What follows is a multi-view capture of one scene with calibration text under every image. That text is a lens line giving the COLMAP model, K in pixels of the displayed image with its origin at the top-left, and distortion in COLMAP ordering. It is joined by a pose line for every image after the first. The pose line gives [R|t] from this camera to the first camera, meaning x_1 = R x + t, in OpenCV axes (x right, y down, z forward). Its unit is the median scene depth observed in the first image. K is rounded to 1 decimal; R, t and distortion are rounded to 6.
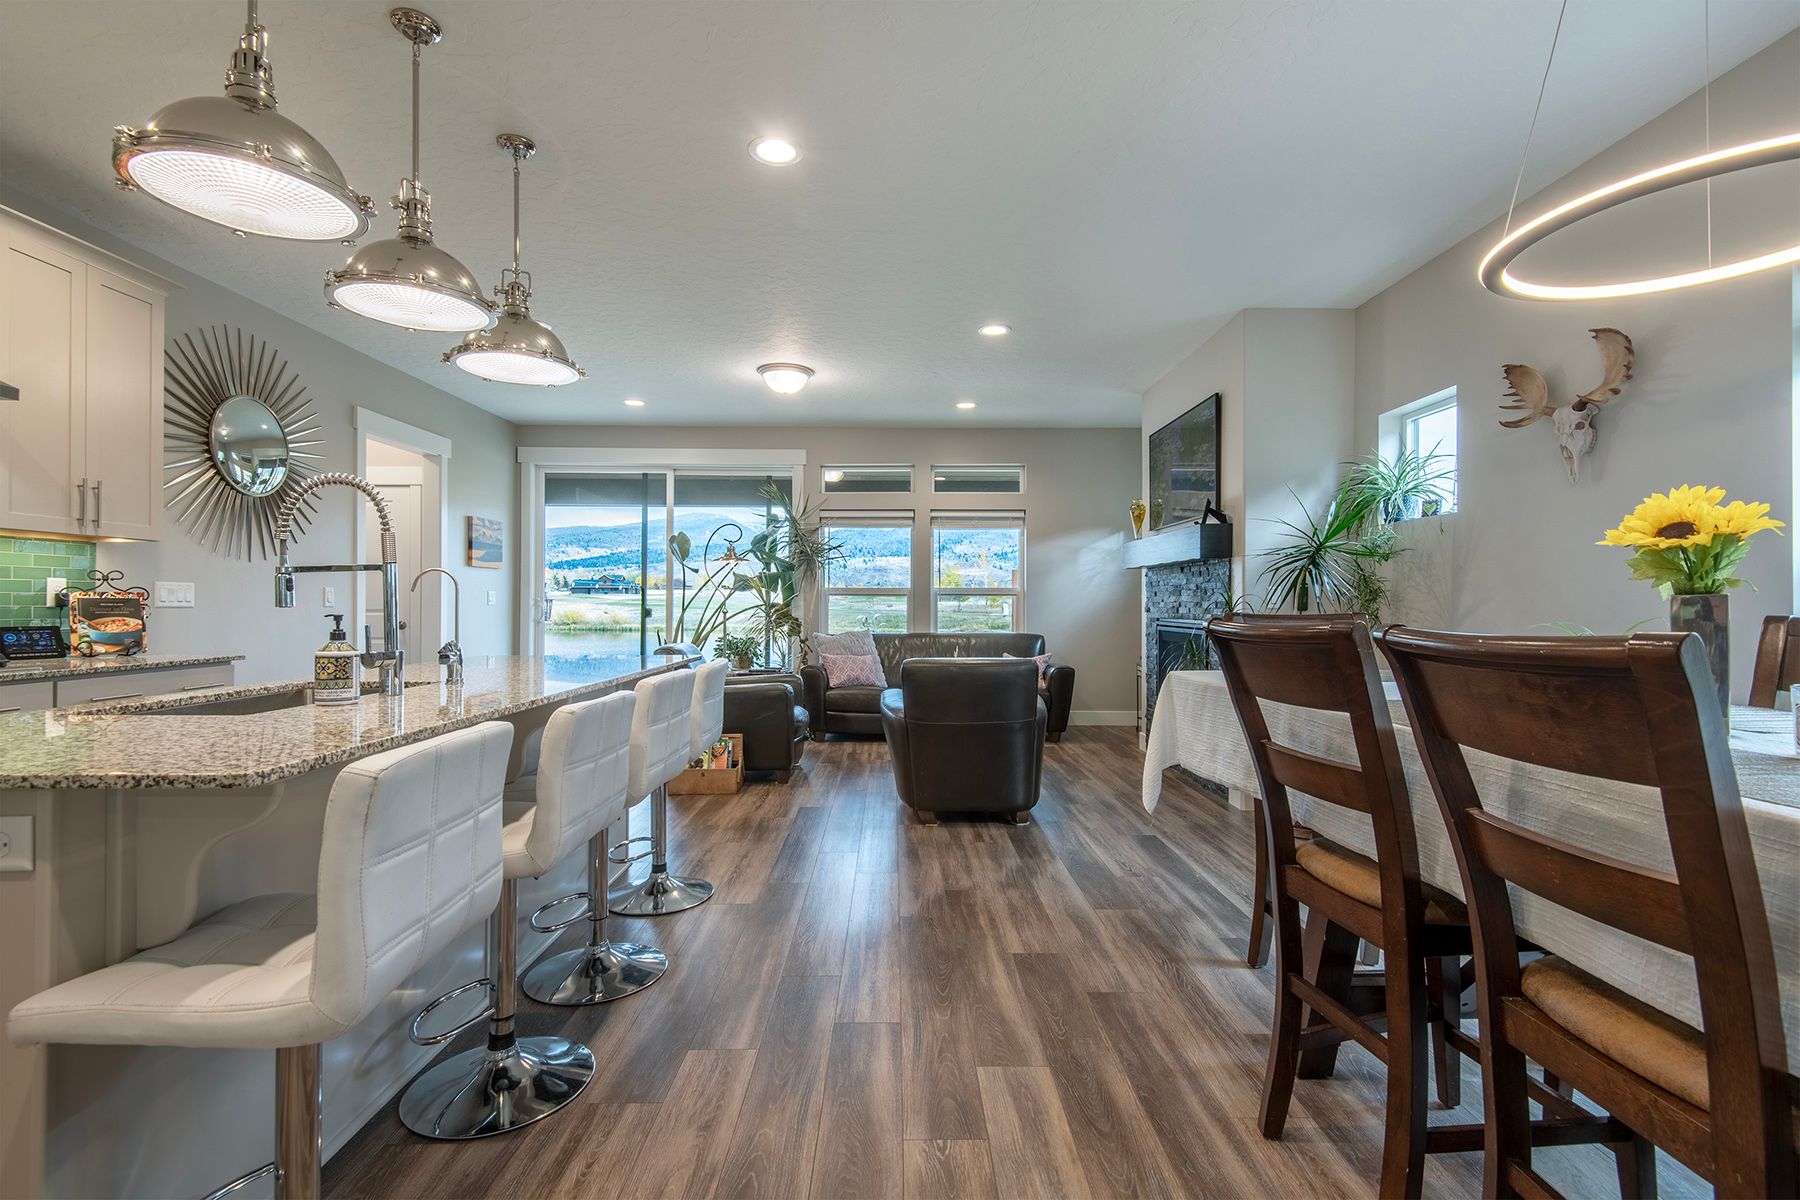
lens RADIAL K [[814.0, 0, 909.7], [0, 814.0, 595.0], [0, 0, 1]] dist [0.030756, -0.016692]
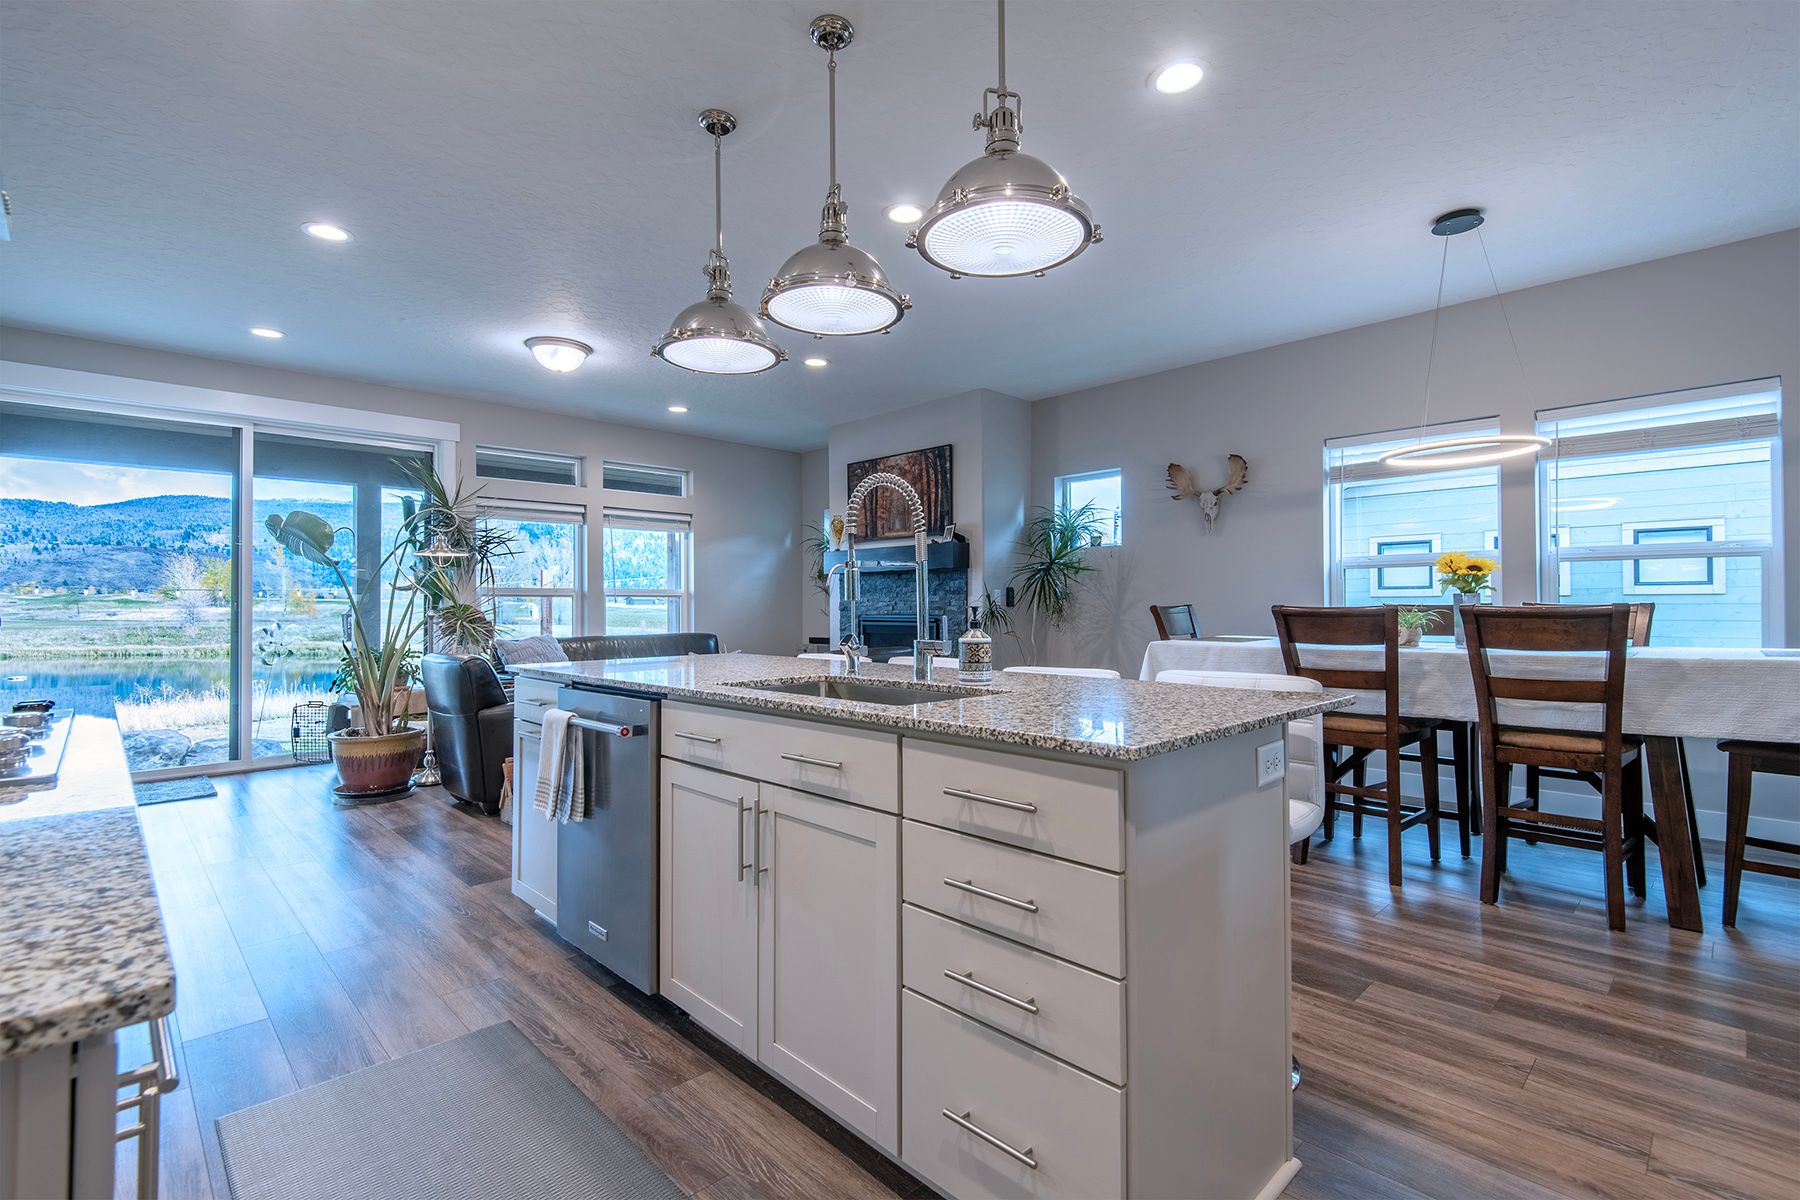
lens RADIAL K [[814.0, 0, 907.1], [0, 814.0, 602.1], [0, 0, 1]] dist [0.030756, -0.016692]
pose [[0.720703, -0.003270, 0.693236, -0.725743], [0.000133, 0.999990, 0.004579, 0.005108], [-0.693244, -0.003208, 0.720696, 0.118792]]
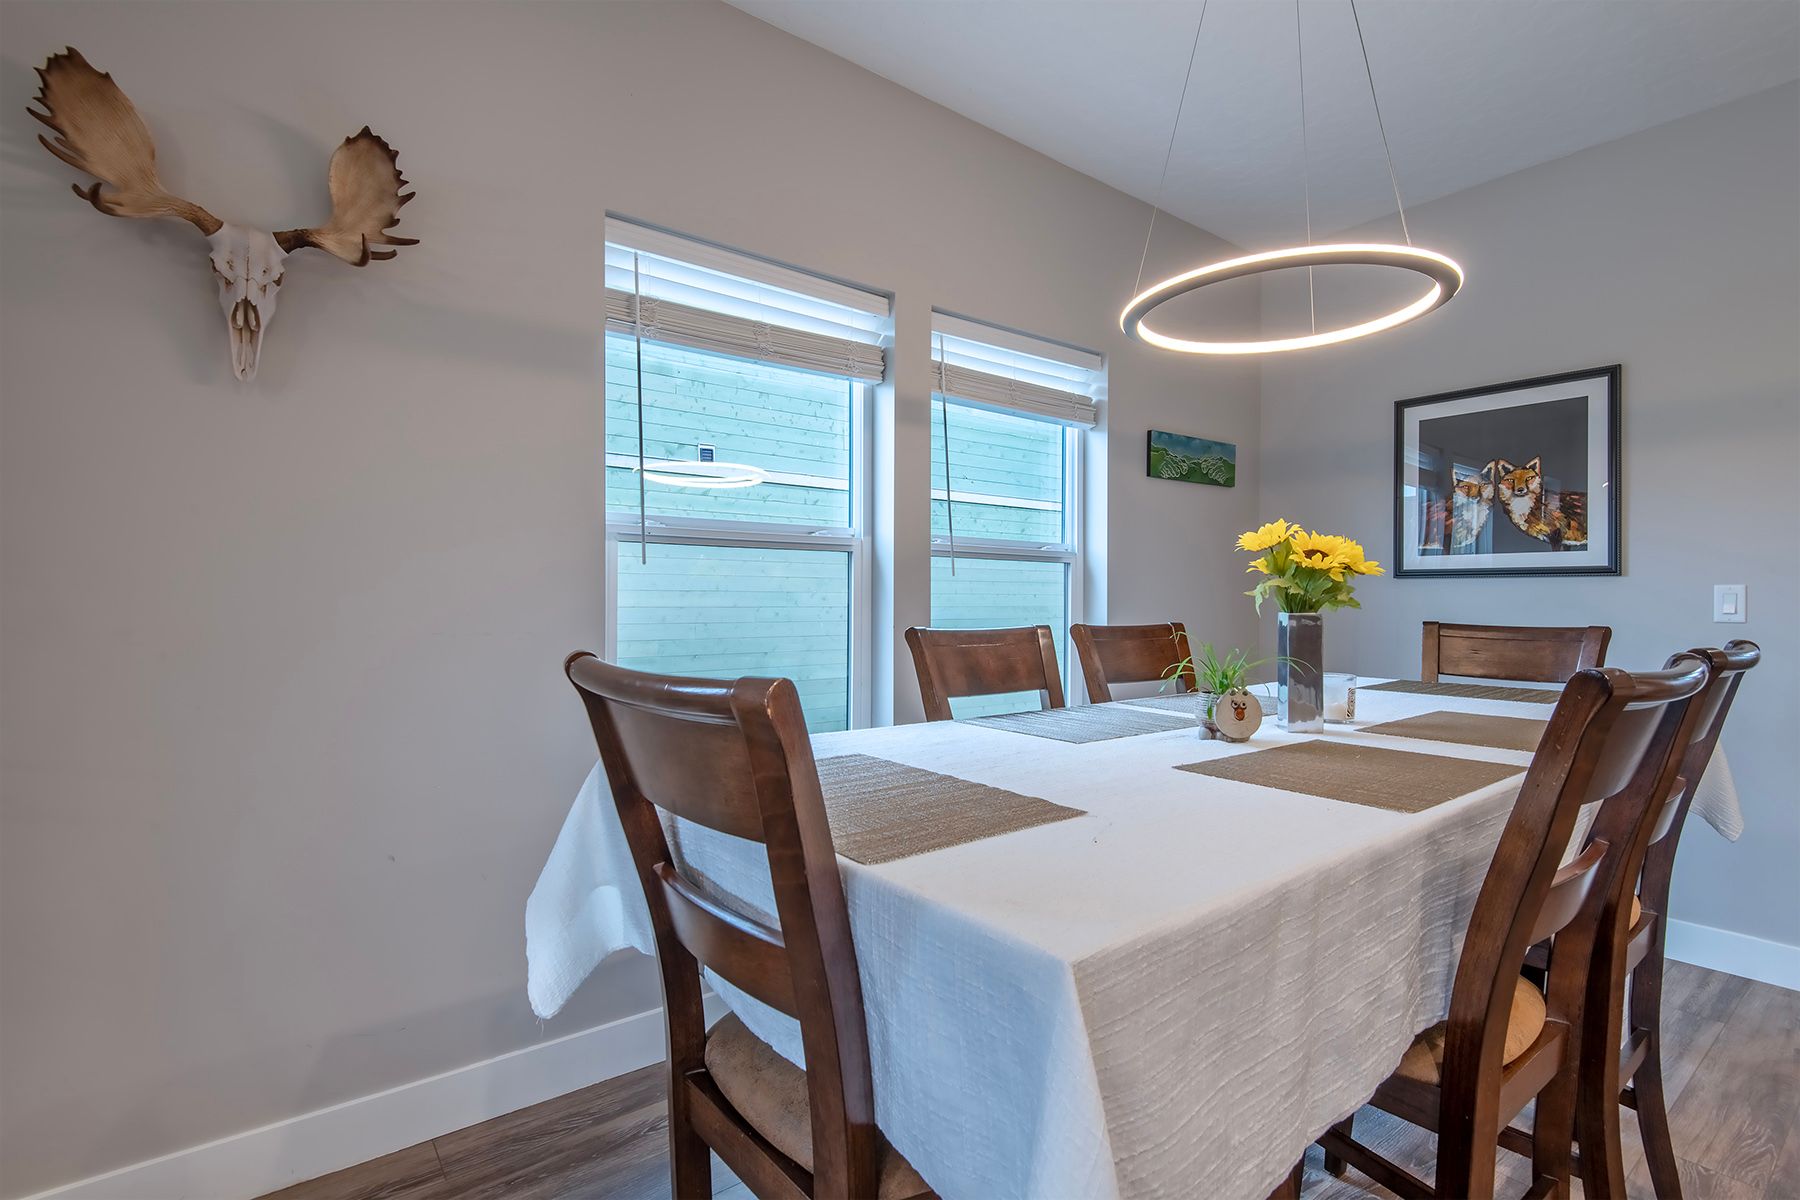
lens RADIAL K [[854.0, 0, 901.8], [0, 854.0, 598.2], [0, 0, 1]] dist [0.004647, -0.000750]
pose [[-0.604961, -0.000199, 0.796255, 0.106466], [-0.009618, 0.999929, -0.007058, -0.003544], [-0.796197, -0.011928, -0.604920, 0.763485]]
